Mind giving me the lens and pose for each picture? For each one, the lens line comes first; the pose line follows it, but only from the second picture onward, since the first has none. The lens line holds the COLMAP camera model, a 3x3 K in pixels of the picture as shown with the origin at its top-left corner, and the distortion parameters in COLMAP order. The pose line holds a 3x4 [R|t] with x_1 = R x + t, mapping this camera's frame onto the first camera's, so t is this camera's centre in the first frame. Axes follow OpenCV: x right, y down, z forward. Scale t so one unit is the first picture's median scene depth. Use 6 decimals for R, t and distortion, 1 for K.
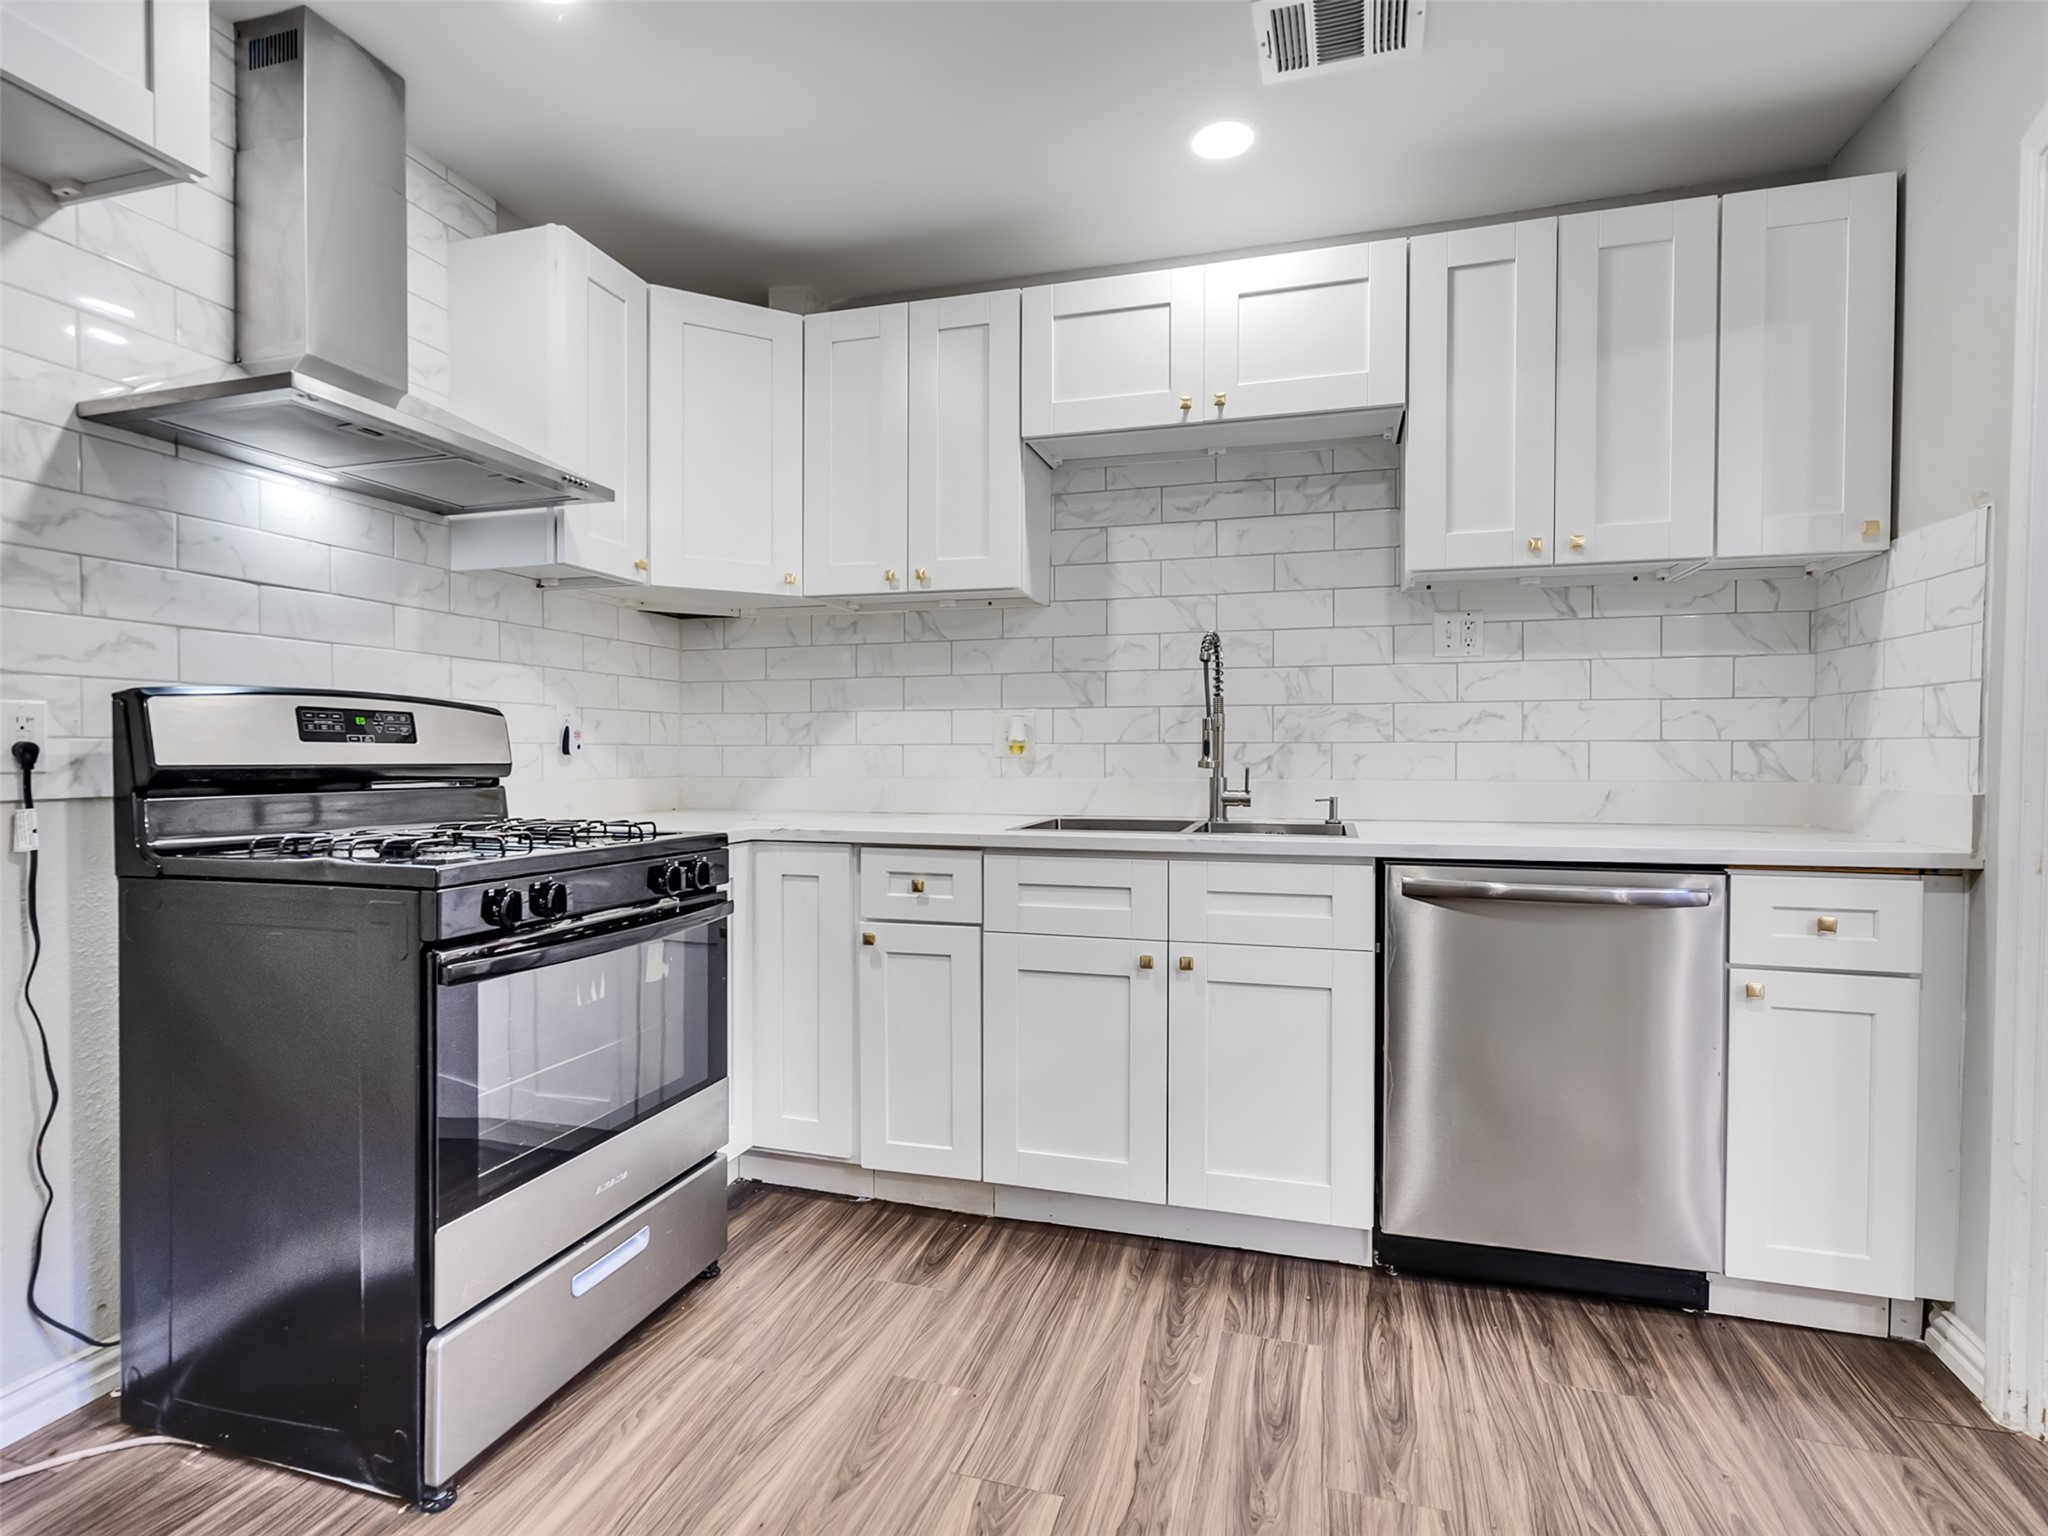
lens RADIAL K [[1052.0, 0, 1009.4], [0, 1052.0, 768.1], [0, 0, 1]] dist [-0.006607, 0.004475]
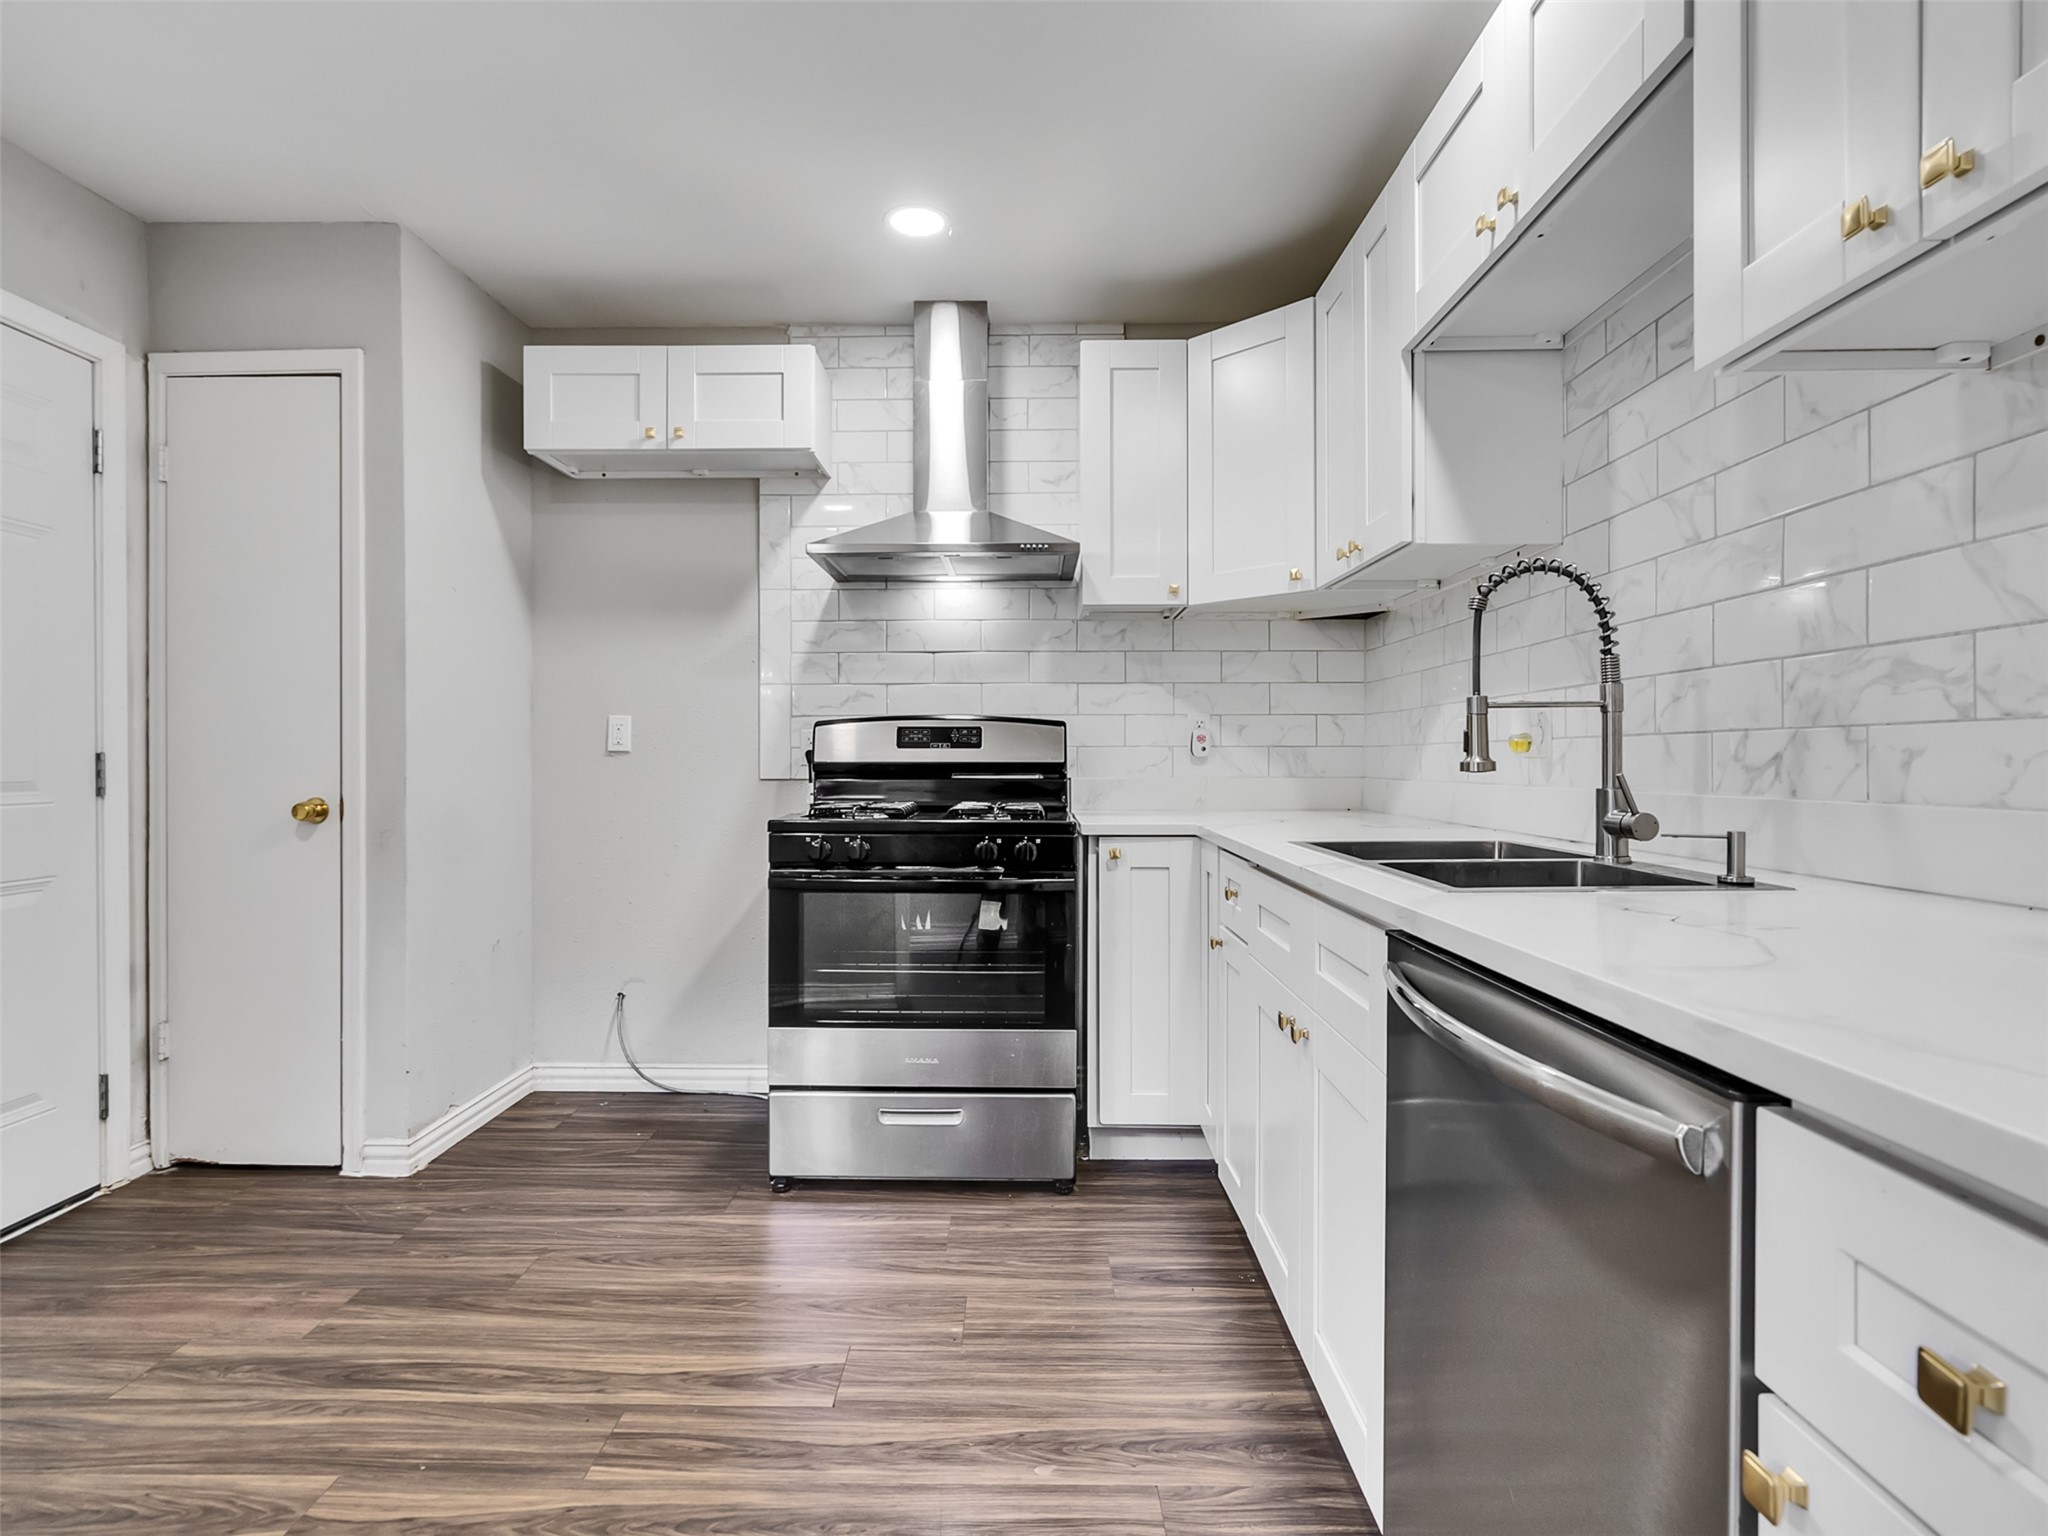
lens RADIAL K [[1052.0, 0, 1011.0], [0, 1052.0, 768.7], [0, 0, 1]] dist [-0.006607, 0.004475]
pose [[0.273103, 0.008174, -0.961950, 0.819425], [-0.010720, 0.999928, 0.005454, -0.002928], [0.961925, 0.008822, 0.273171, 0.598169]]
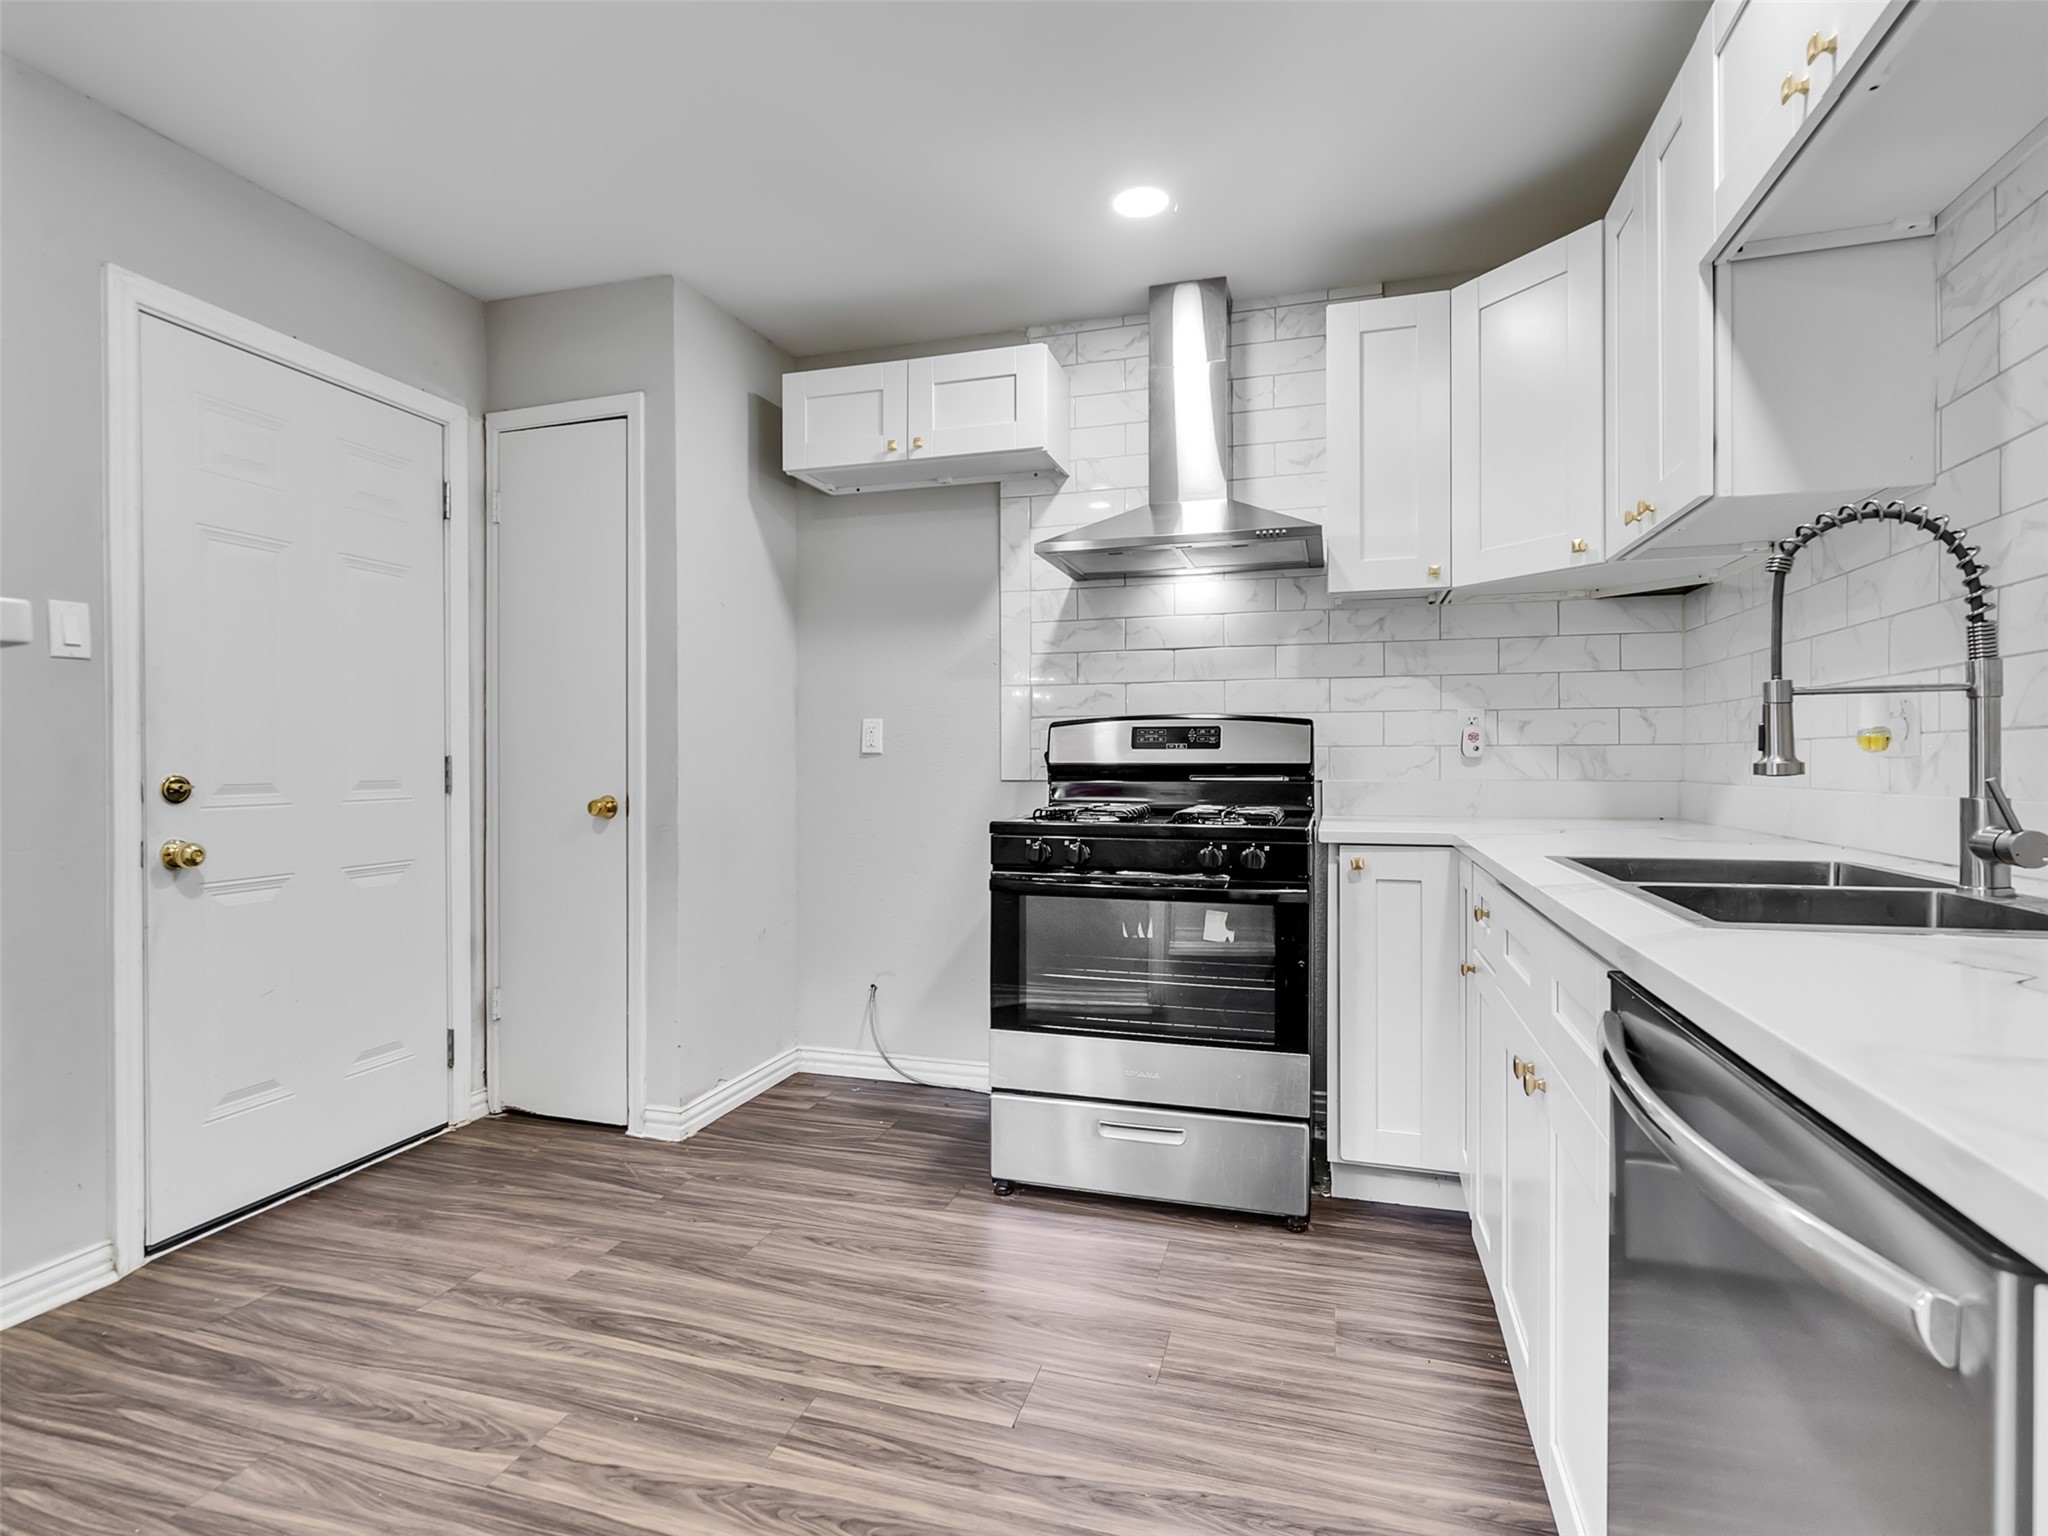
lens RADIAL K [[1052.0, 0, 1009.3], [0, 1052.0, 768.8], [0, 0, 1]] dist [-0.006607, 0.004475]
pose [[-0.008327, 0.007364, -0.999938, 0.790577], [-0.009581, 0.999926, 0.007444, -0.004125], [0.999919, 0.009642, -0.008256, 0.687572]]
